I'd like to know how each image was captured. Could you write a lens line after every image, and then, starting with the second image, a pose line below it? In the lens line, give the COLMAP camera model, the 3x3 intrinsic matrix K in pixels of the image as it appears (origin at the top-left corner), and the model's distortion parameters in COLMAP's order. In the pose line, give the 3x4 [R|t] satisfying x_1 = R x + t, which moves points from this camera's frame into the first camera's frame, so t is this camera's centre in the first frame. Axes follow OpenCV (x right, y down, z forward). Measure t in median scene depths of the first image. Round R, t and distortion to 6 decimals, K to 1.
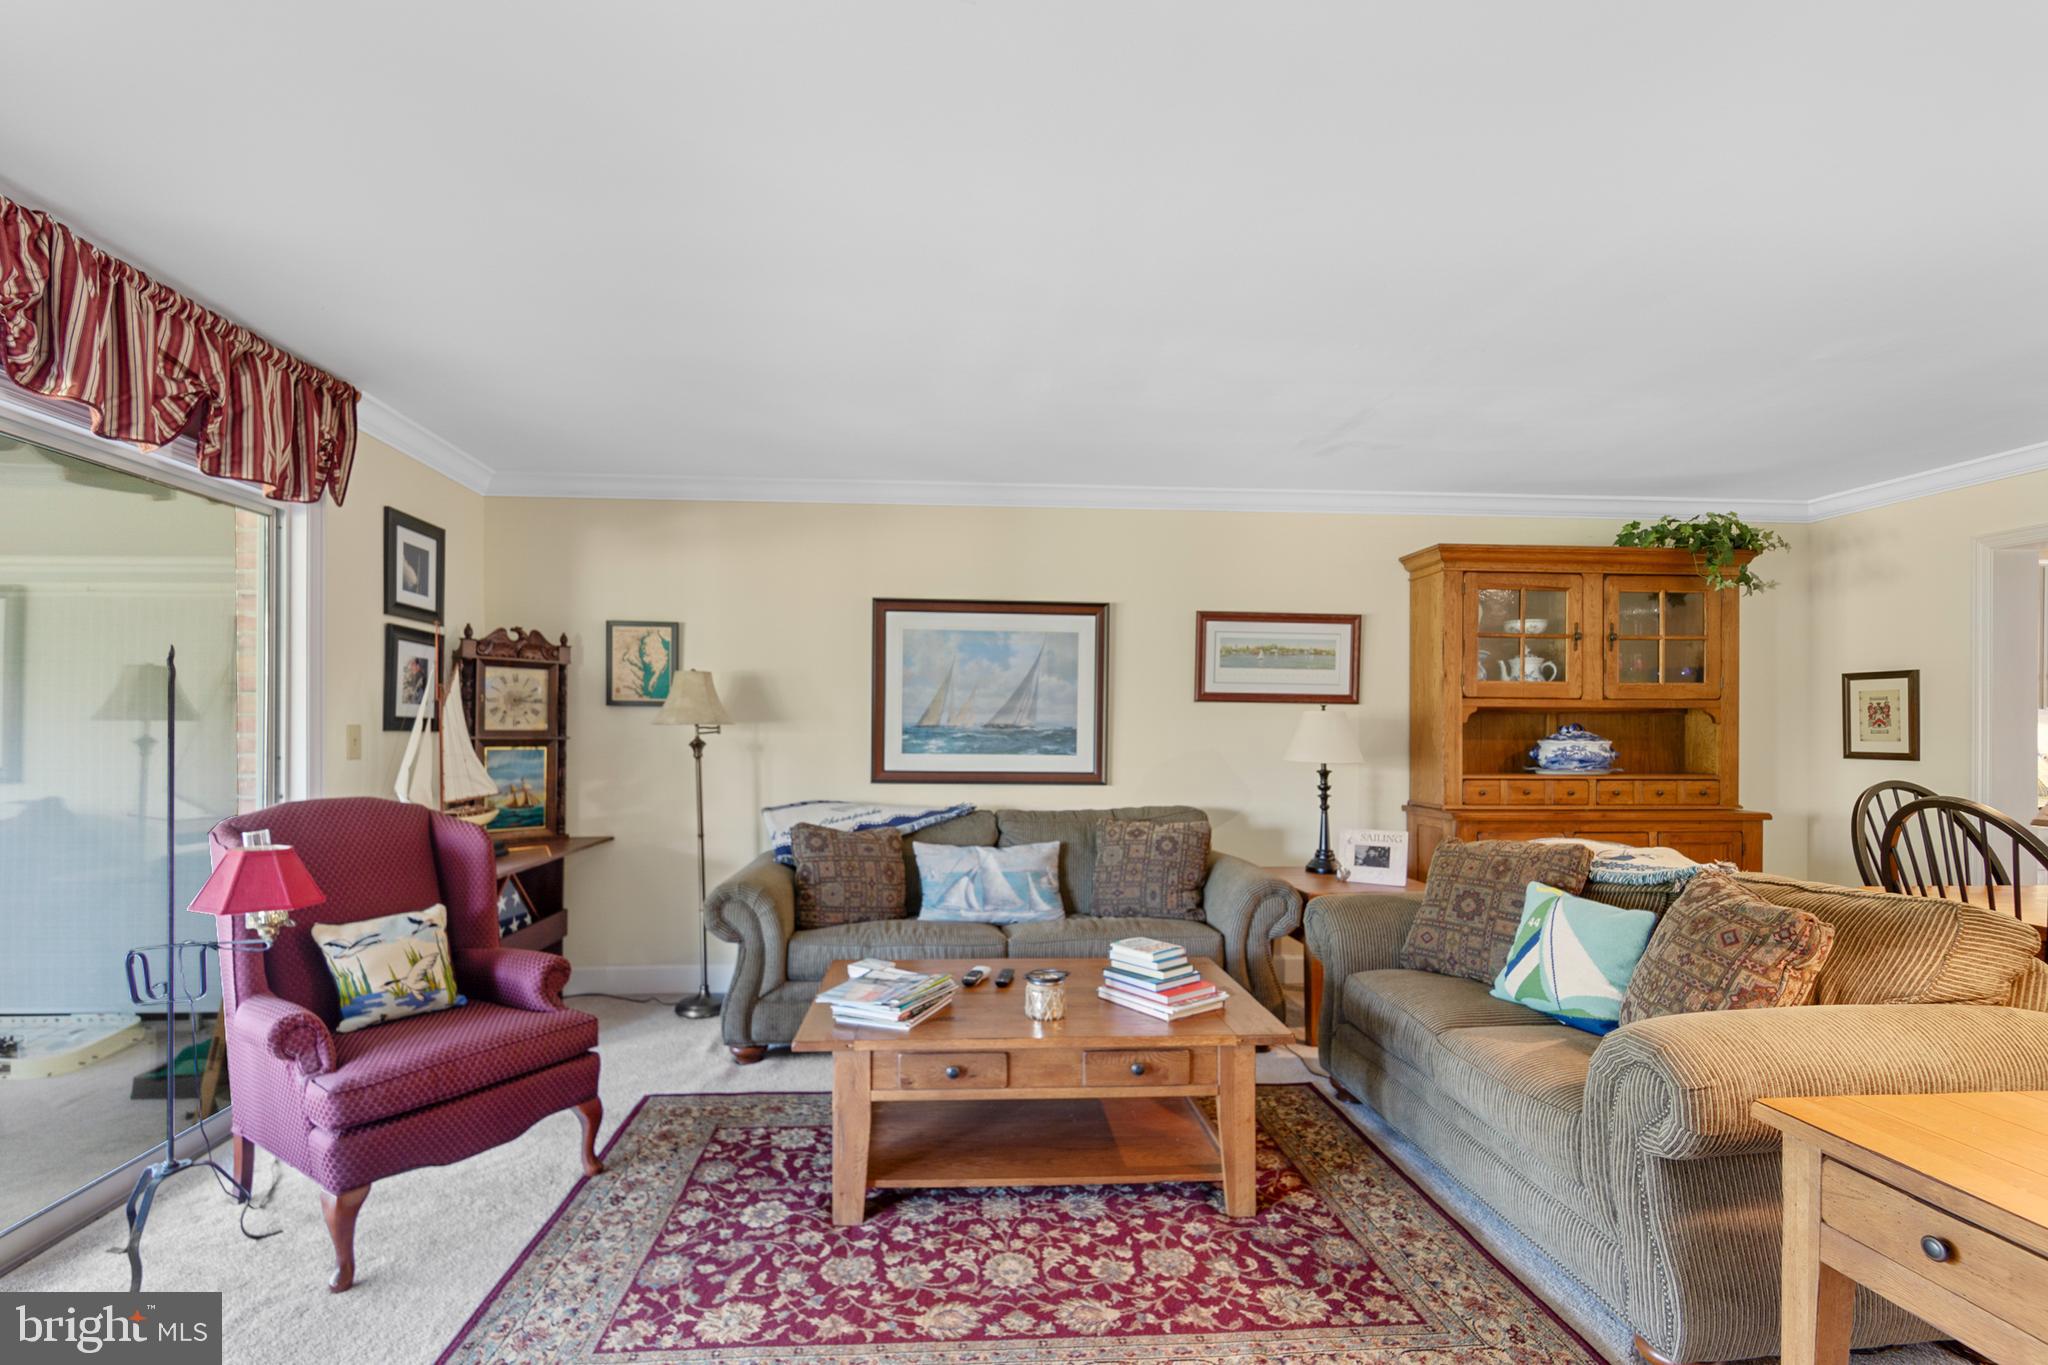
lens RADIAL K [[951.7, 0, 1003.6], [0, 951.7, 717.9], [0, 0, 1]] dist [0.004140, -0.001862]
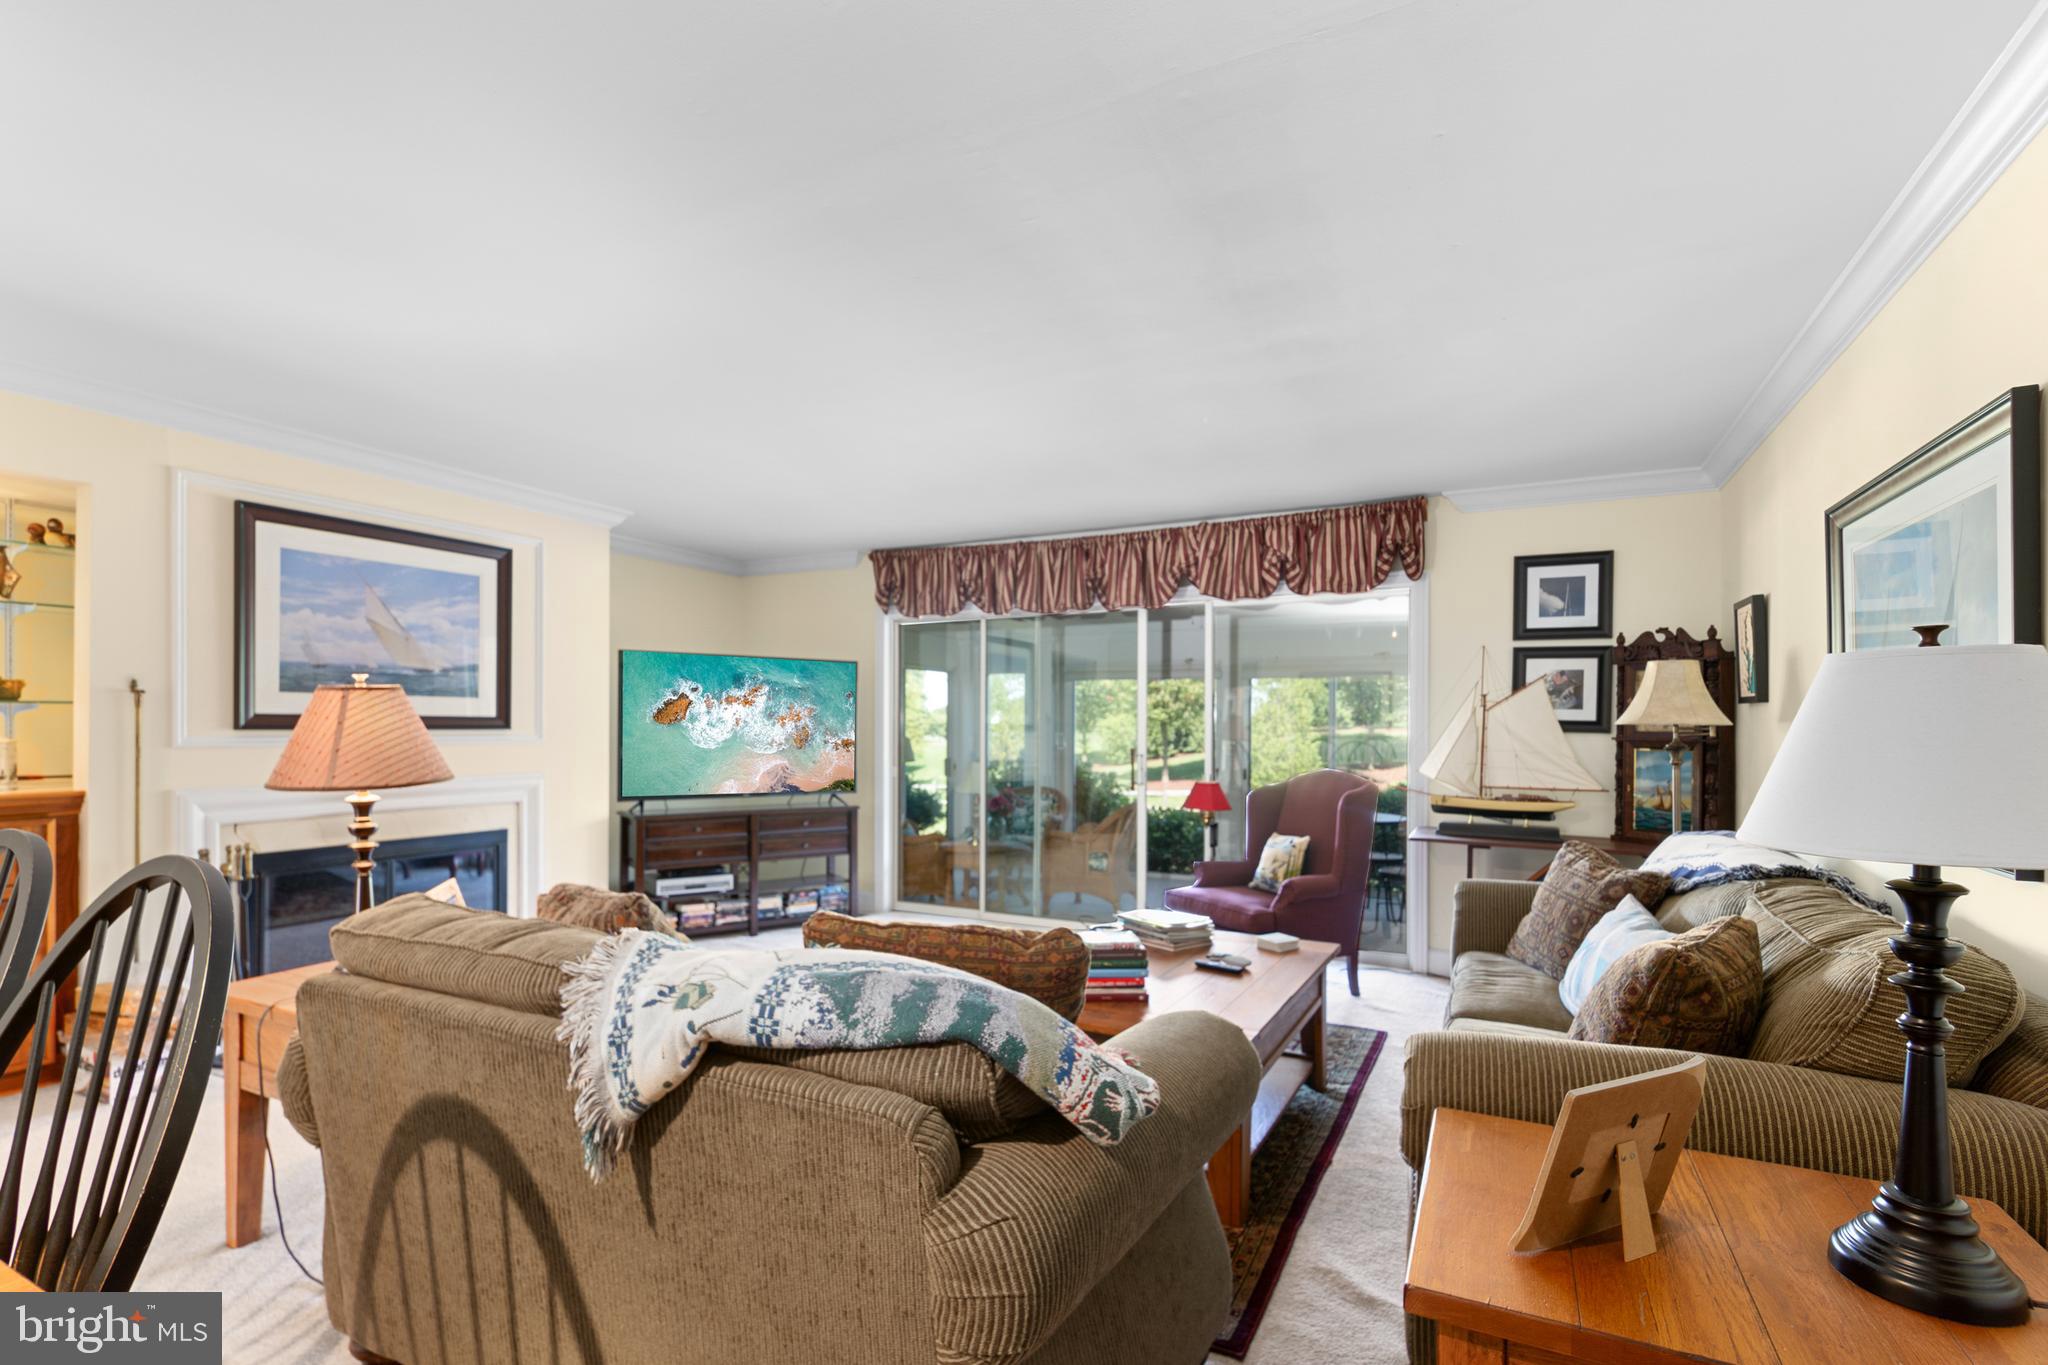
lens RADIAL K [[951.7, 0, 1013.4], [0, 951.7, 725.9], [0, 0, 1]] dist [0.004140, -0.001862]
pose [[-0.538625, -0.009281, -0.842495, 0.646960], [-0.004133, 0.999956, -0.008373, 0.017020], [0.842535, -0.001028, -0.538640, 0.903607]]
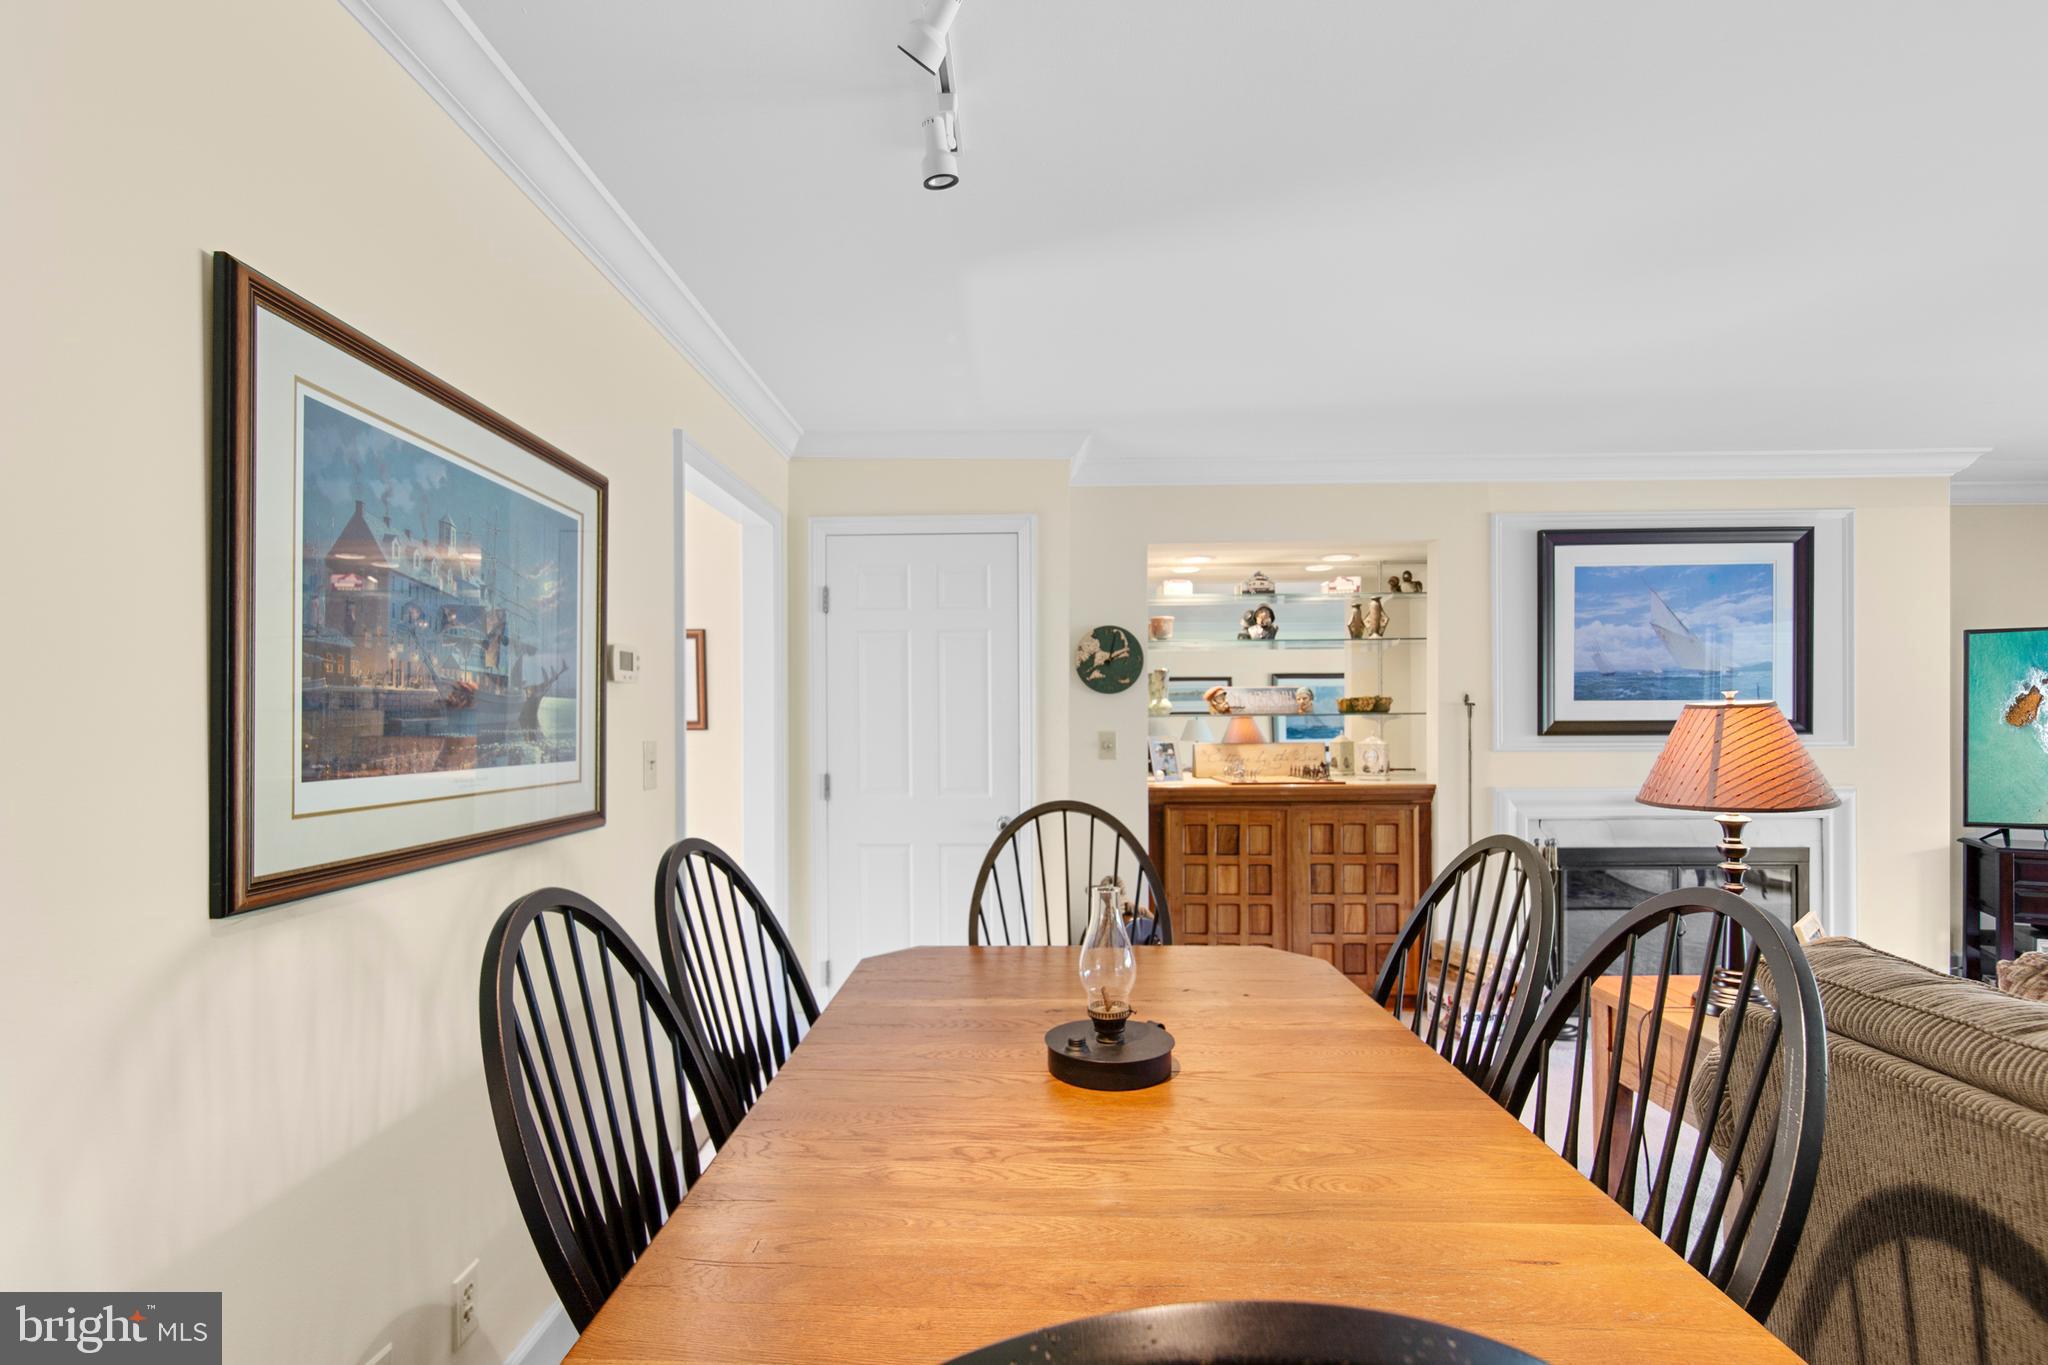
lens RADIAL K [[951.7, 0, 1003.2], [0, 951.7, 723.1], [0, 0, 1]] dist [0.004140, -0.001862]
pose [[-0.993288, -0.000339, 0.115671, 0.725975], [-0.000137, 0.999998, 0.001751, 0.002110], [-0.115671, 0.001724, -0.993286, 0.868477]]
